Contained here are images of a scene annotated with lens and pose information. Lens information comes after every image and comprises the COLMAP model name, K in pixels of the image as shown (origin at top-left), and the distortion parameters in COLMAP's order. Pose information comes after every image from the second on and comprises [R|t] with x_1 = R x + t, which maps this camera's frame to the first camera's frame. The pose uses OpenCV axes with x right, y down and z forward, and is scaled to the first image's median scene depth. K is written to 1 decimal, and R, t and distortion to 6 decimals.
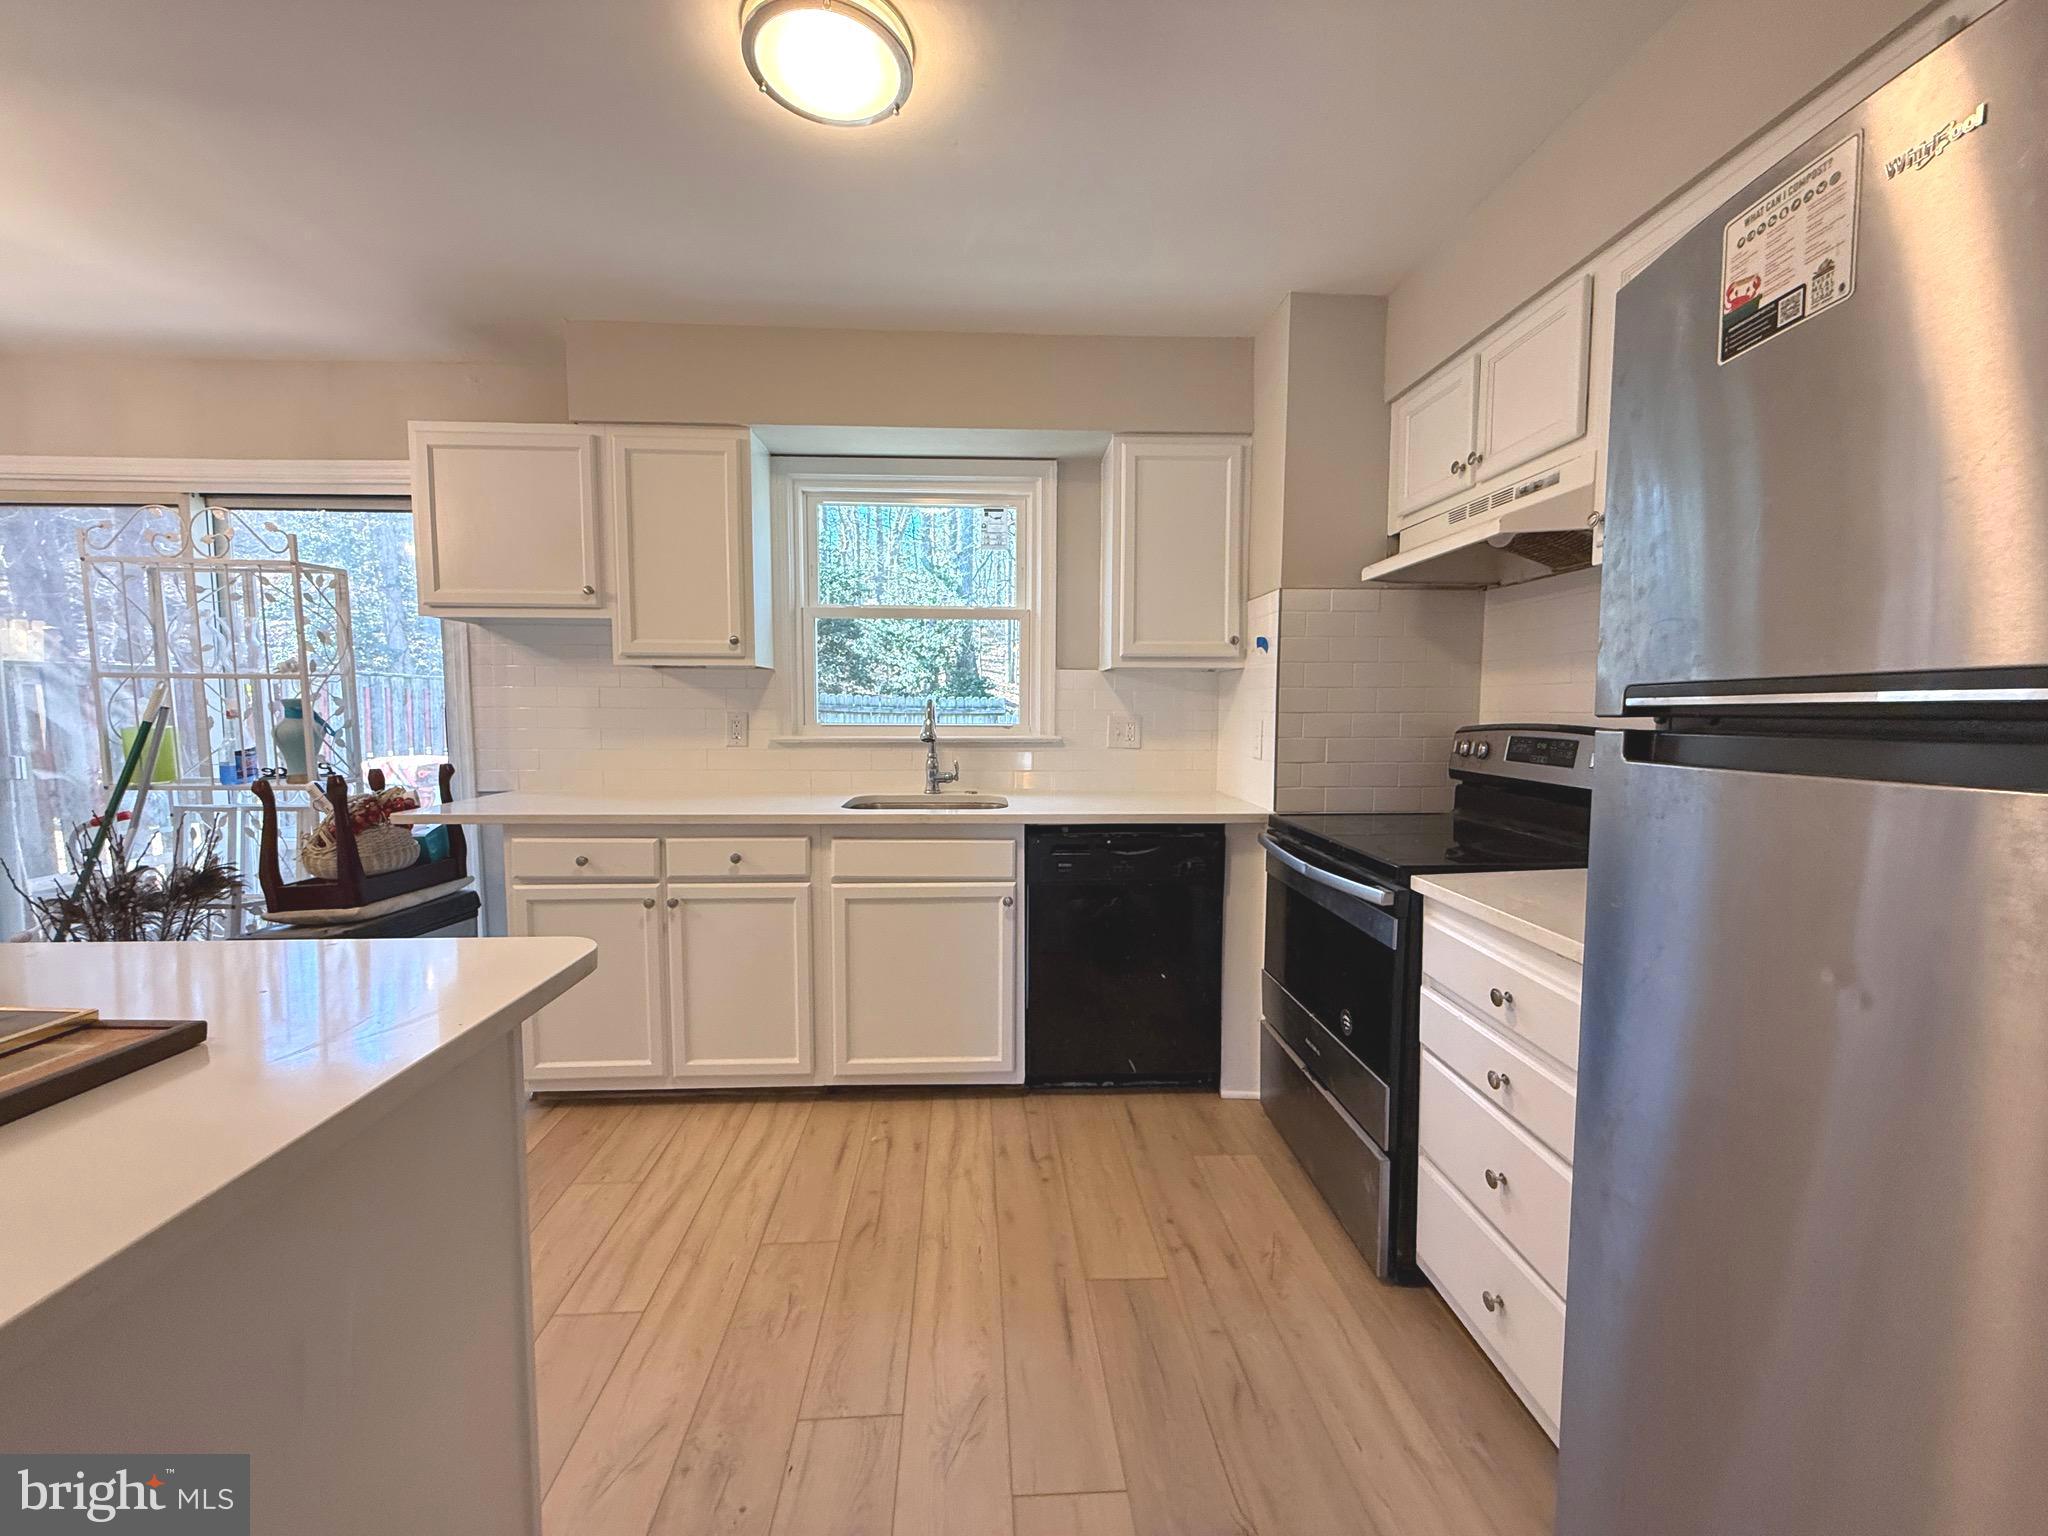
lens RADIAL K [[822.3, 0, 1018.6], [0, 822.3, 769.0], [0, 0, 1]] dist [0.000222, -0.000103]
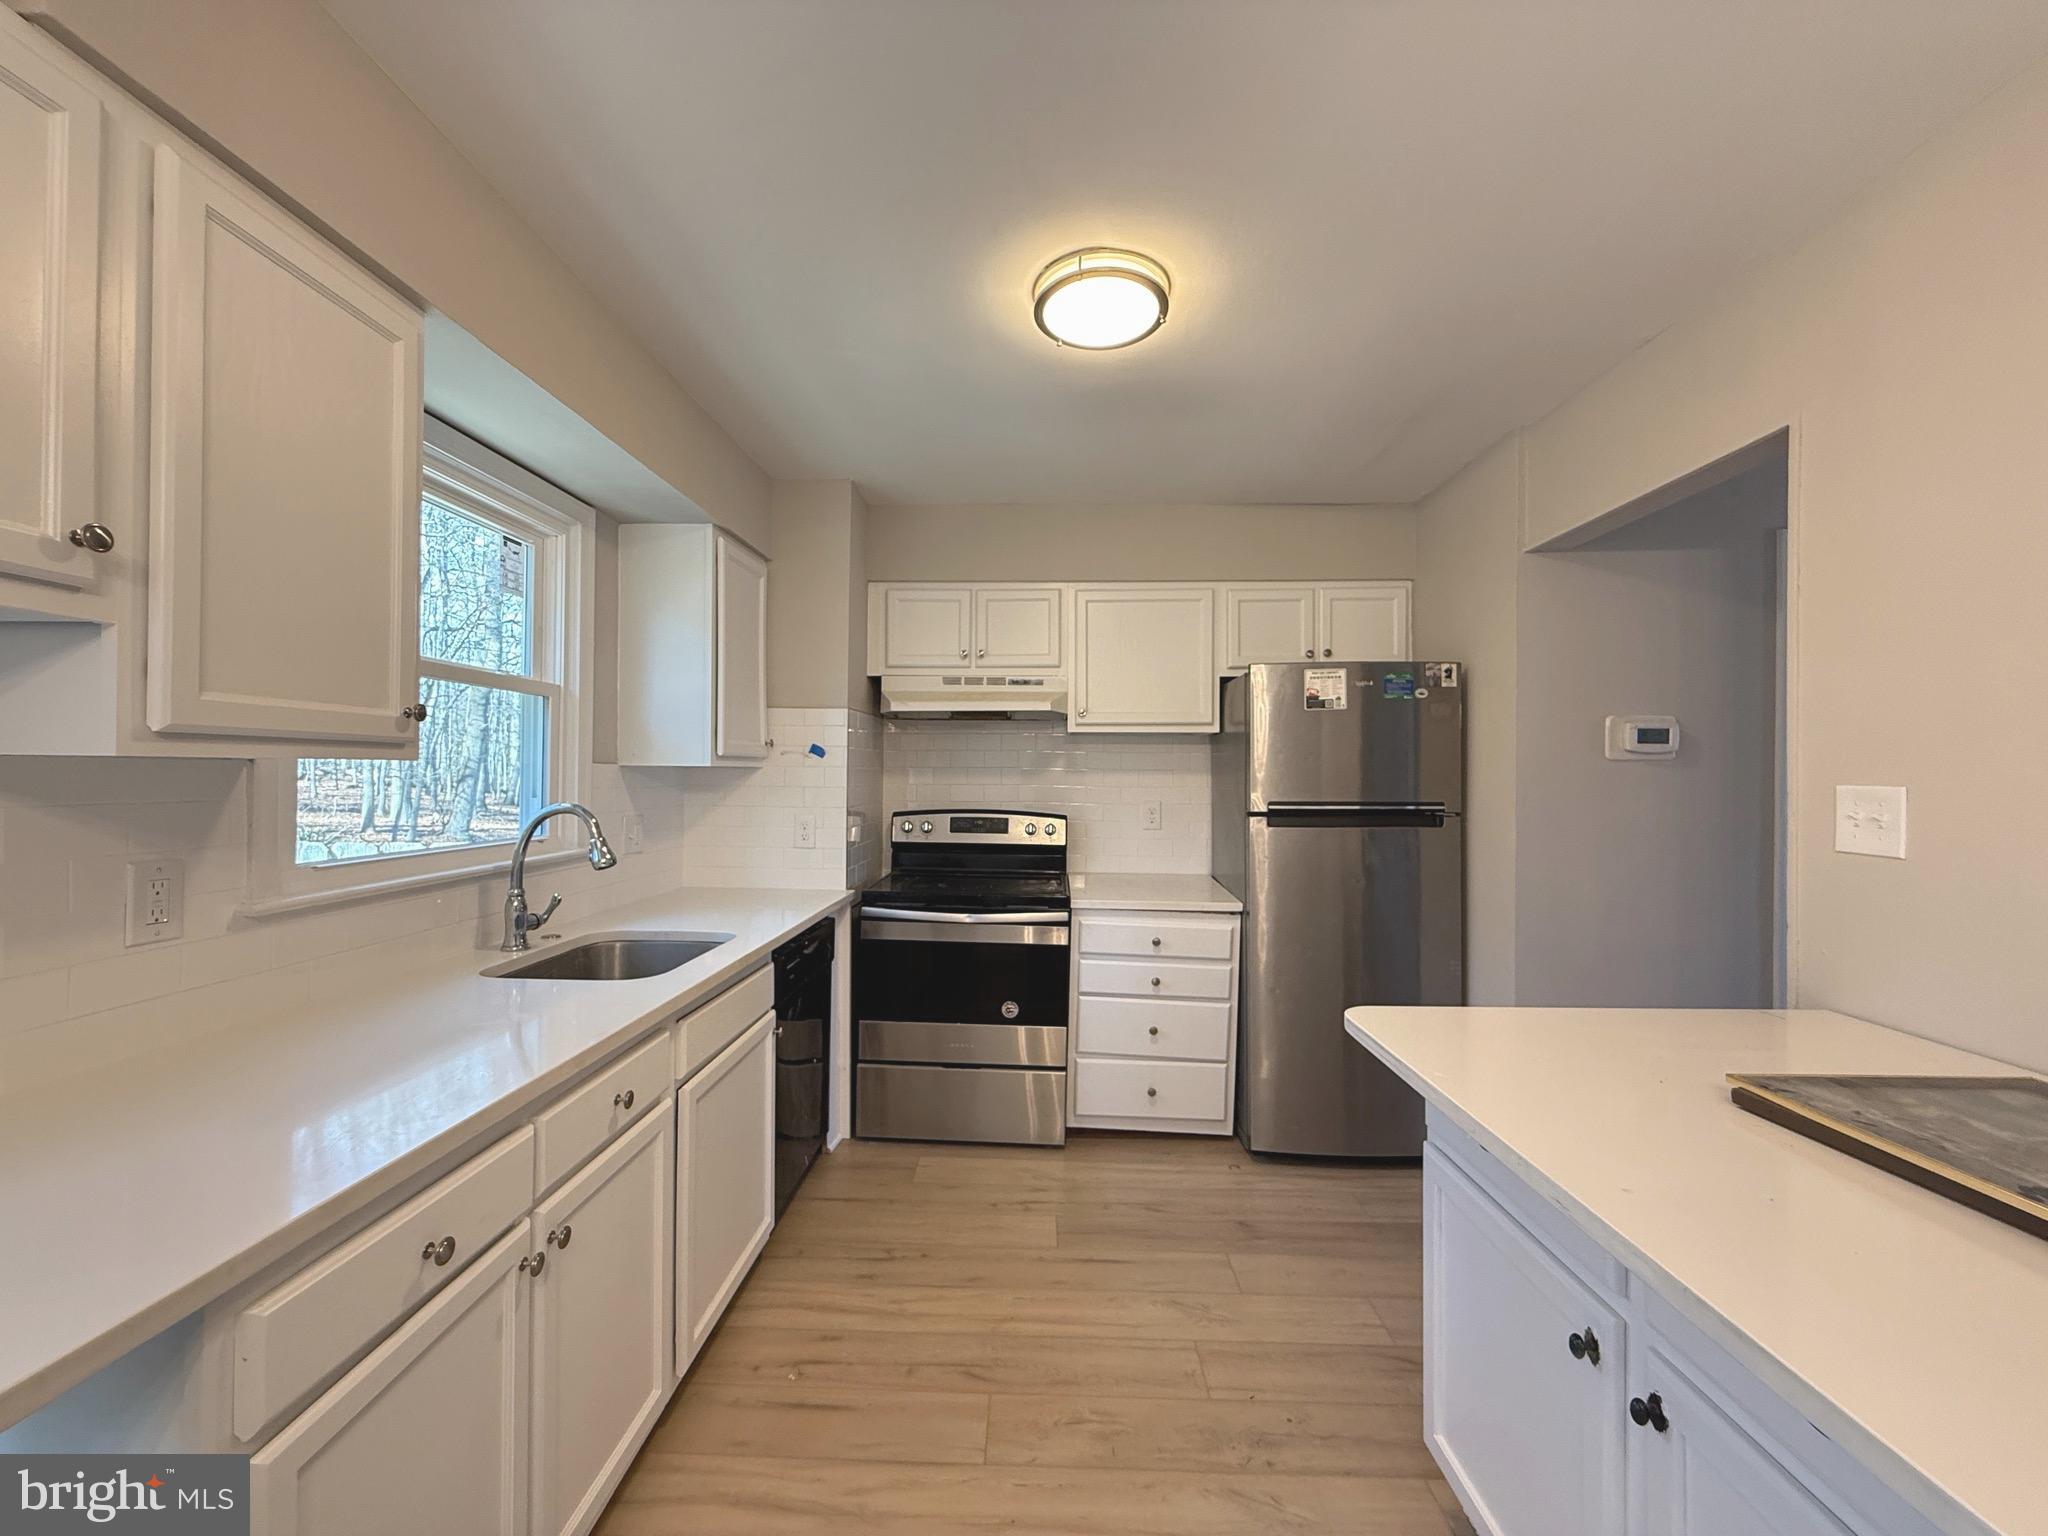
lens RADIAL K [[822.3, 0, 1018.6], [0, 822.3, 769.0], [0, 0, 1]] dist [0.000222, -0.000103]
pose [[0.082688, 0.002081, 0.996573, -1.128142], [0.068528, 0.997619, -0.007769, -0.127807], [-0.994217, 0.068935, 0.082348, 0.819919]]
